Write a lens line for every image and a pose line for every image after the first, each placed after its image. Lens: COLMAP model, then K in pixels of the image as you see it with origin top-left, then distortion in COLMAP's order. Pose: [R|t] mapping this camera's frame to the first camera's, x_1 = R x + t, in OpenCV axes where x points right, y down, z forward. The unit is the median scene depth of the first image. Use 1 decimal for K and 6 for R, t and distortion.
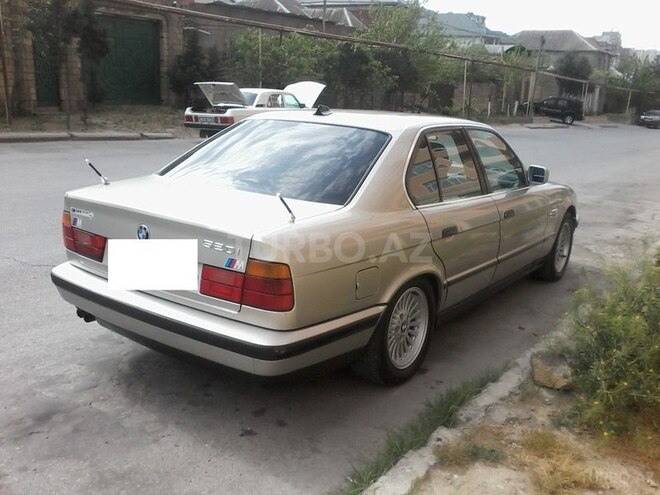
lens RADIAL K [[655.4, 0, 330.0], [0, 655.4, 247.5], [0, 0, 1]] dist [-0.068419, 0.098724]
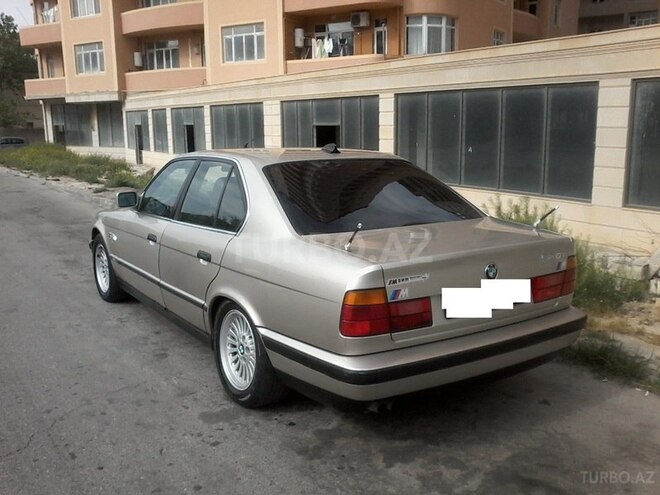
lens RADIAL K [[655.4, 0, 330.0], [0, 655.4, 247.5], [0, 0, 1]] dist [-0.068419, 0.098724]
pose [[0.342144, -0.208786, 0.916158, -0.142194], [0.238975, 0.962277, 0.130050, -0.027434], [-0.908751, 0.174443, 0.379132, 0.090332]]
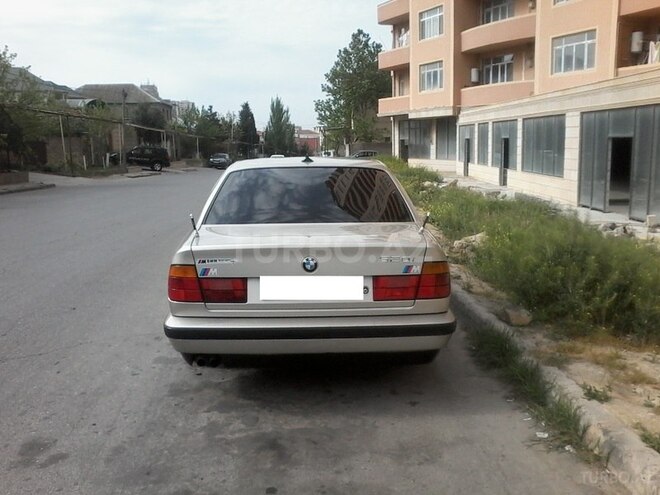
lens RADIAL K [[660.5, 0, 324.1], [0, 660.5, 246.5], [0, 0, 1]] dist [-0.082587, 0.115922]
pose [[0.787270, -0.144542, 0.599427, -0.105432], [0.191131, 0.981459, -0.014363, -0.003410], [-0.586238, 0.125877, 0.800300, 0.003691]]
